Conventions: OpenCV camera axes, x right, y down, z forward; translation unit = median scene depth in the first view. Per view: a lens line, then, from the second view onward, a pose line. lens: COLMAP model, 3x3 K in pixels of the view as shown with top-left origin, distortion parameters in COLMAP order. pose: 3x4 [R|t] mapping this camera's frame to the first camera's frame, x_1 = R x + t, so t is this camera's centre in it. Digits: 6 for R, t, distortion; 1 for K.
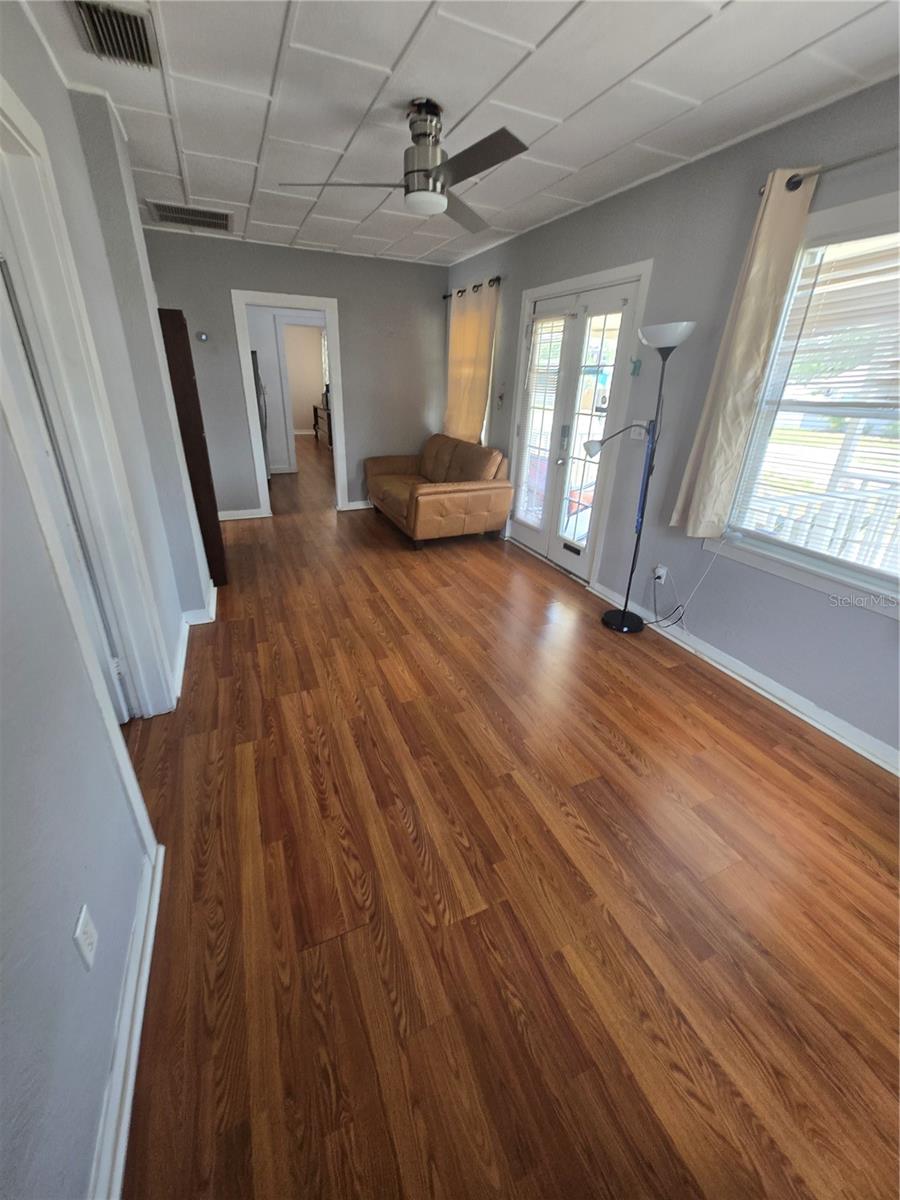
lens RADIAL K [[475.0, 0, 443.6], [0, 475.0, 587.6], [0, 0, 1]] dist [0.002888, -0.000569]
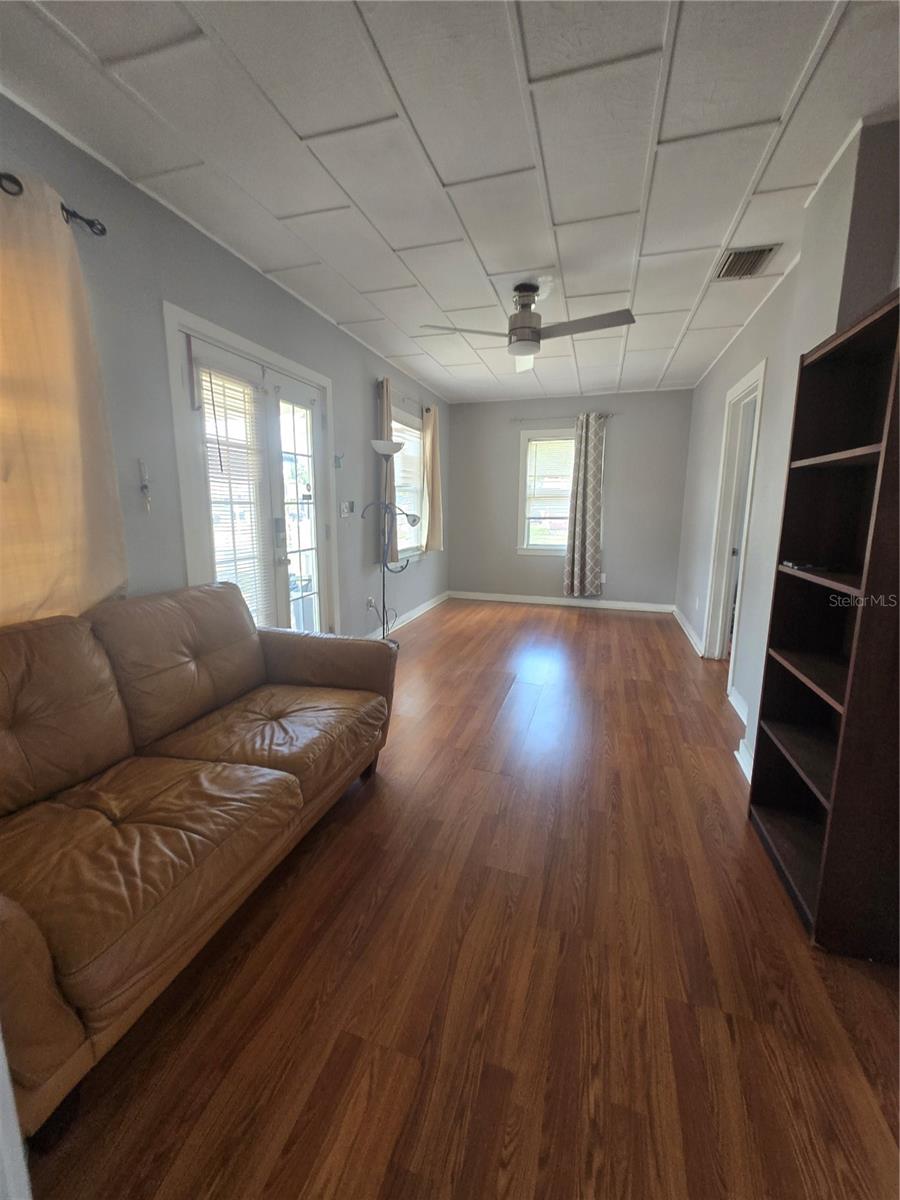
lens RADIAL K [[475.0, 0, 449.0], [0, 475.0, 588.1], [0, 0, 1]] dist [0.002888, -0.000569]
pose [[-0.756257, -0.146997, 0.637548, -0.531986], [0.240488, 0.843770, 0.479811, -0.602610], [-0.608474, 0.516183, -0.602755, 1.475892]]
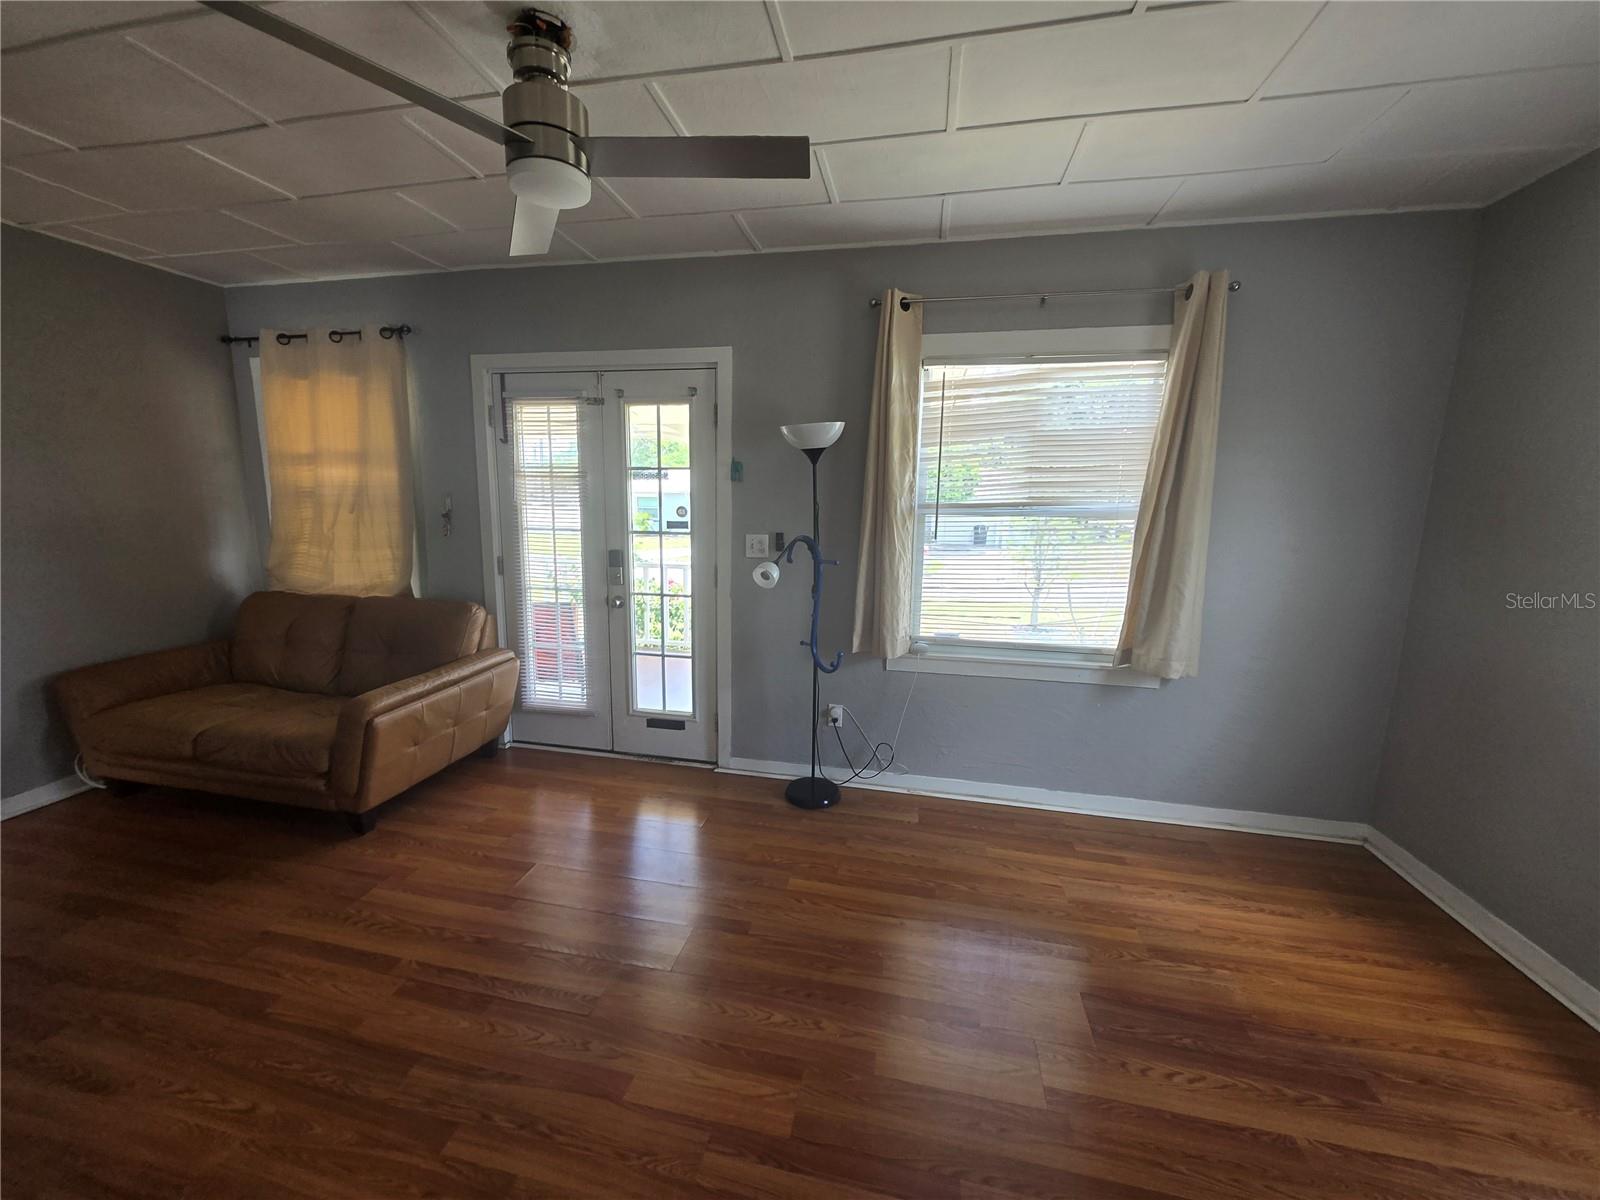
lens RADIAL K [[633.3, 0, 789.2], [0, 633.3, 605.8], [0, 0, 1]] dist [0.002888, -0.000569]
pose [[0.584609, -0.160418, 0.795298, -0.345916], [0.333864, 0.940979, -0.055614, -0.146382], [-0.739437, 0.298034, 0.603663, 0.325884]]
